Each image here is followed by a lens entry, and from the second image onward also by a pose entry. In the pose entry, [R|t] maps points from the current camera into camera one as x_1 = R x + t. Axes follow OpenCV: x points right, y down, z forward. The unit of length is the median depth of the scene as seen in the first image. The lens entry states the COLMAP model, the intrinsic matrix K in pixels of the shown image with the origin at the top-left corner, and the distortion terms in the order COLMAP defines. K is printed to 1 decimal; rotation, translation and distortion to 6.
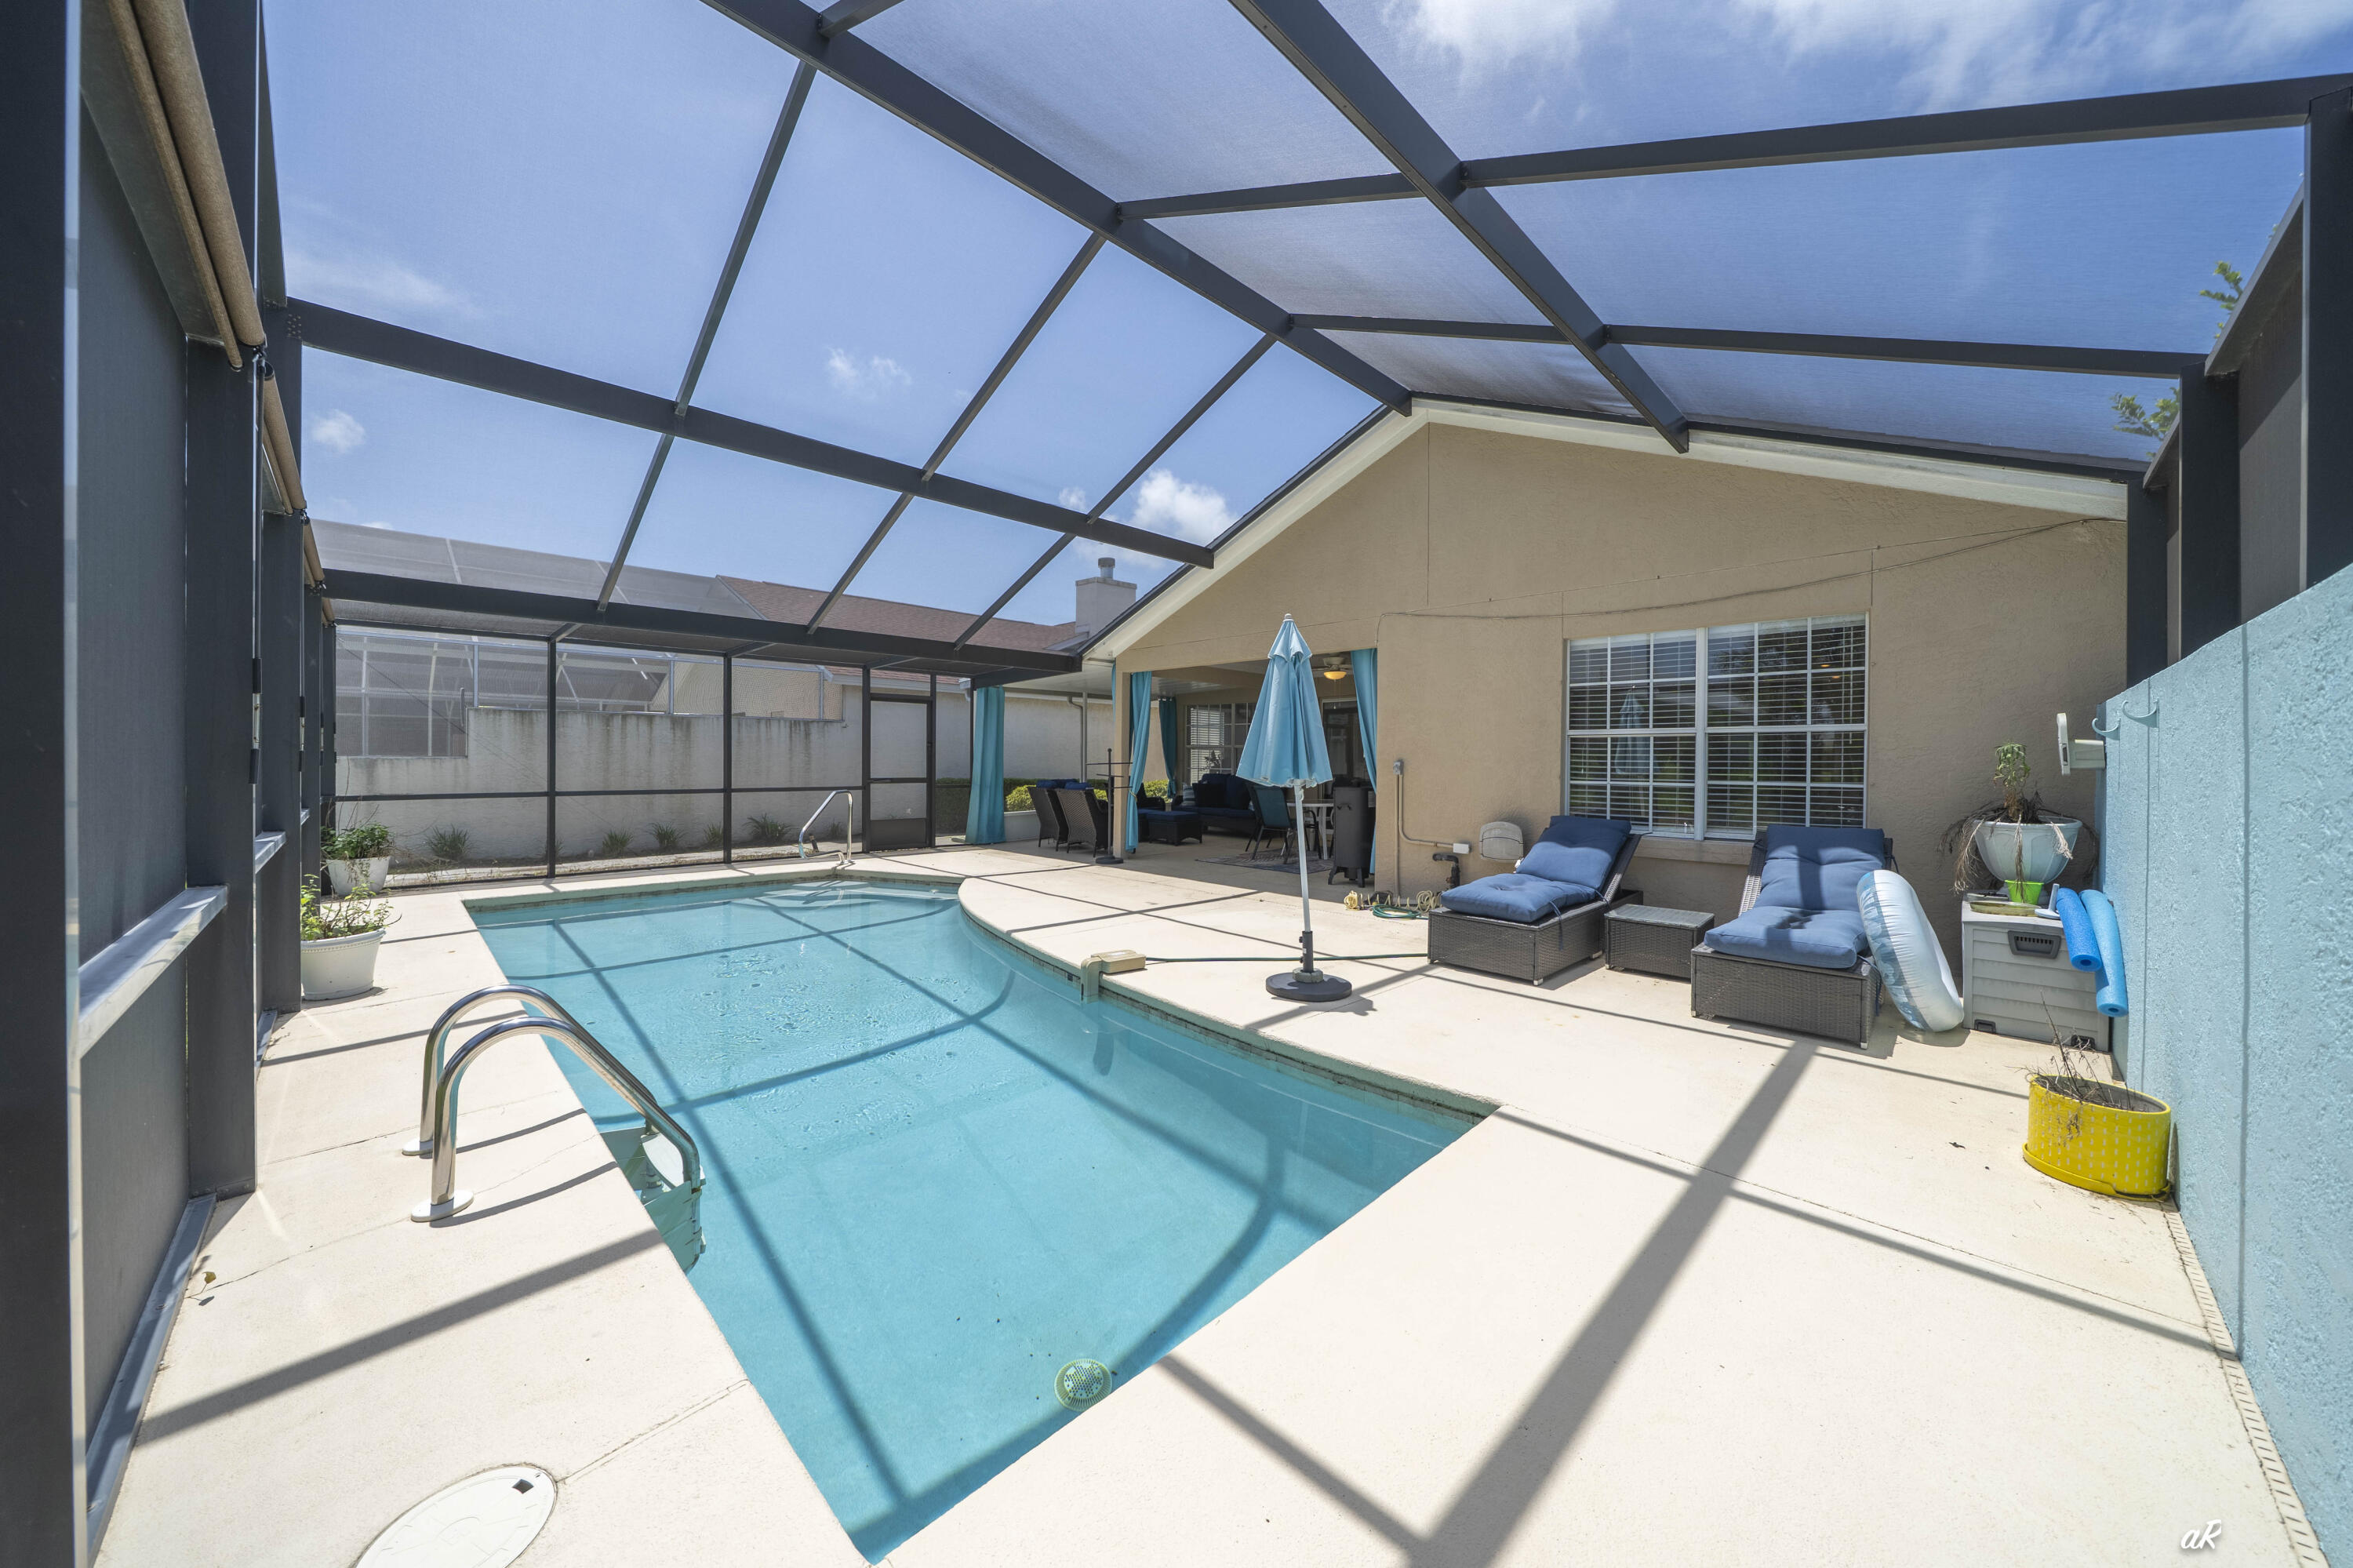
lens RADIAL K [[815.7, 0, 1219.3], [0, 815.7, 758.2], [0, 0, 1]] dist [-0.002199, -0.000402]
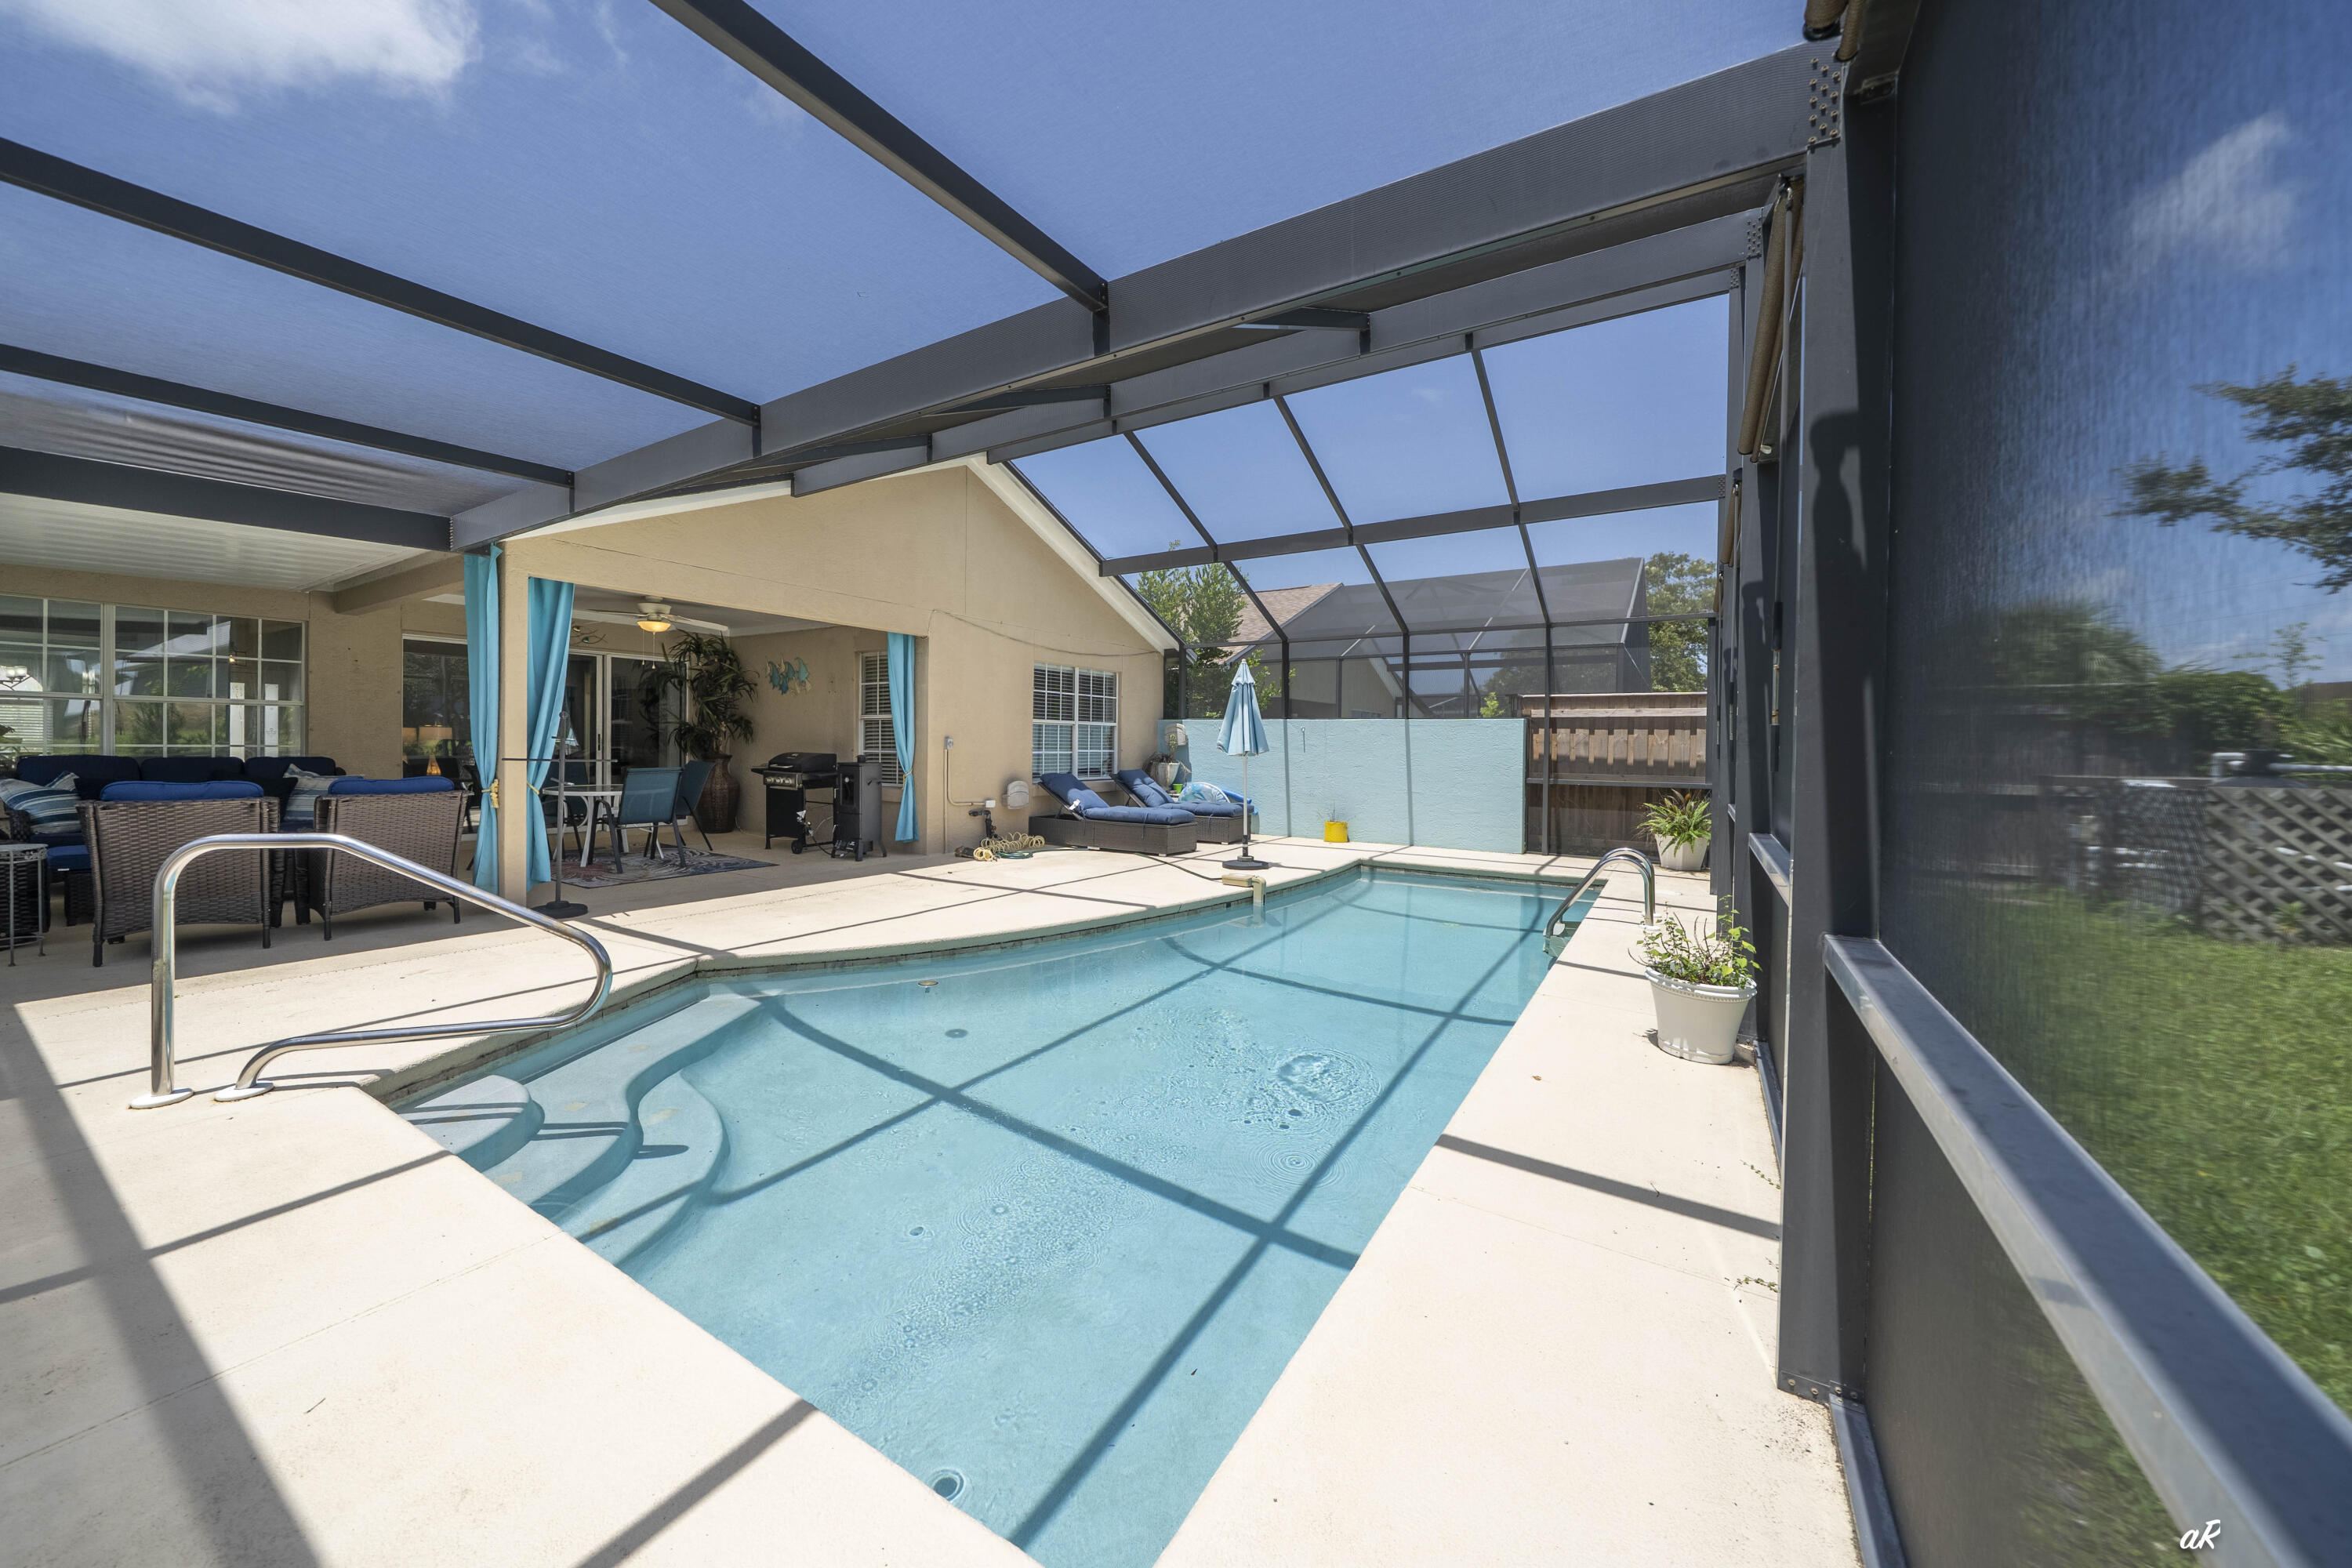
lens RADIAL K [[815.3, 0, 1190.3], [0, 815.3, 746.0], [0, 0, 1]] dist [-0.002199, -0.000402]
pose [[-0.219065, -0.004948, 0.975698, -1.189760], [-0.005803, 0.999976, 0.003768, 0.009798], [-0.975693, -0.004837, -0.219089, 1.080250]]
